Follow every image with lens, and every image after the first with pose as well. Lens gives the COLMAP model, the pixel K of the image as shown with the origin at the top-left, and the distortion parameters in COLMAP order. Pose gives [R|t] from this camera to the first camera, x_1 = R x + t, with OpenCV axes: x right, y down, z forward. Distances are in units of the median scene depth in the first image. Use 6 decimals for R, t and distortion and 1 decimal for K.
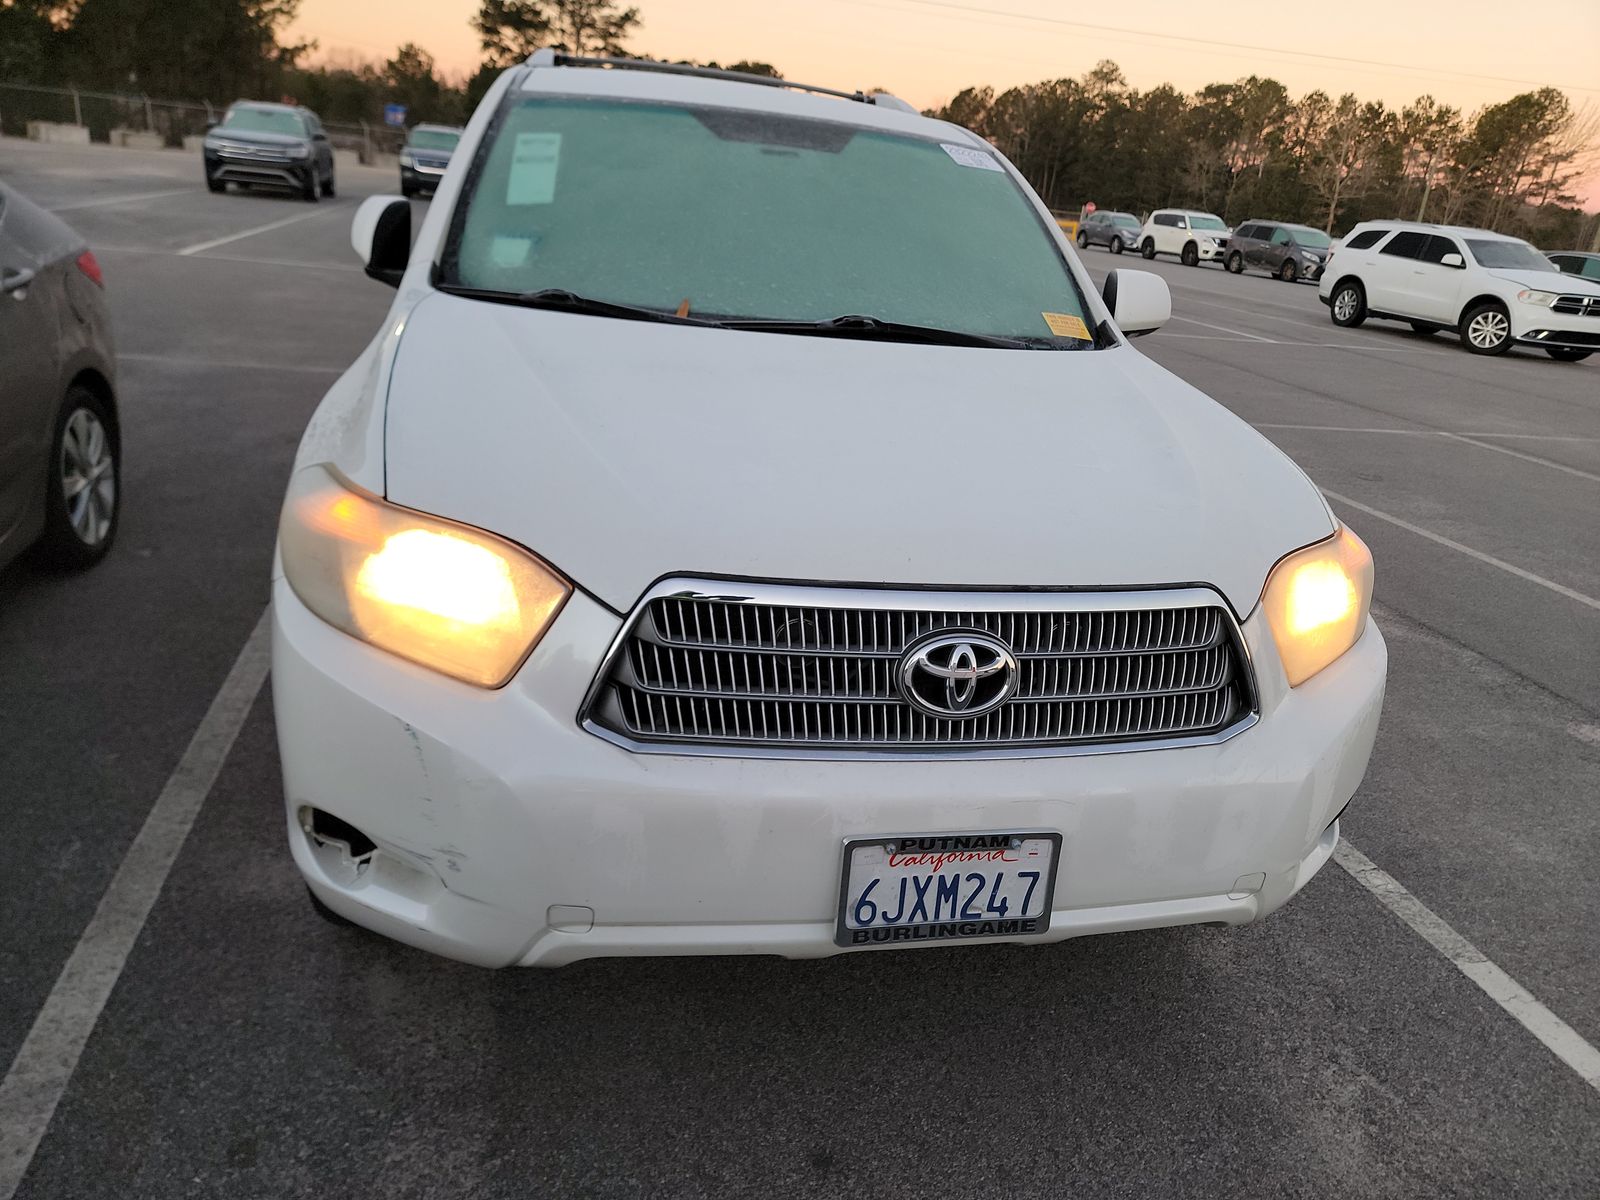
lens RADIAL K [[1116.7, 0, 800.0], [0, 1116.7, 600.0], [0, 0, 1]] dist [0.068957, -0.002236]
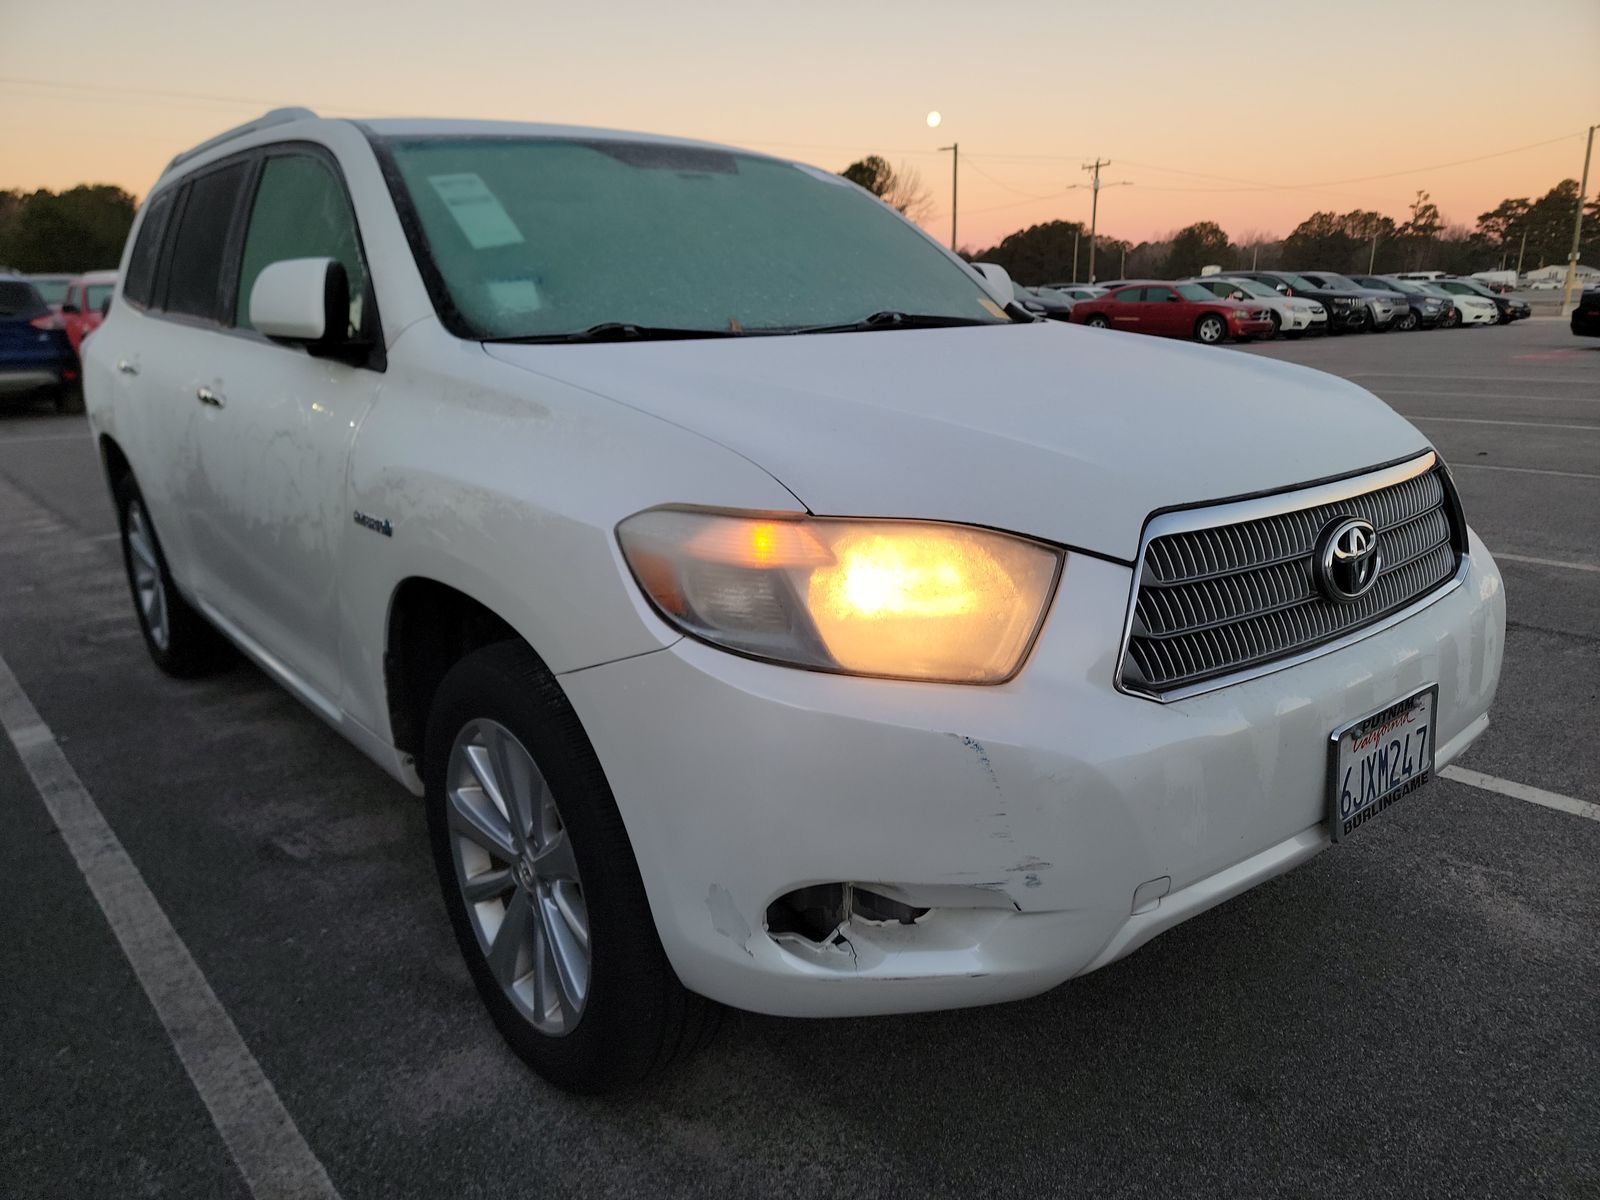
lens RADIAL K [[1116.7, 0, 800.0], [0, 1116.7, 600.0], [0, 0, 1]] dist [0.068957, -0.002236]
pose [[0.887335, -0.230669, 0.399285, -0.739354], [0.257492, 0.966178, -0.014060, -0.014581], [-0.382537, 0.115289, 0.916719, 0.213865]]
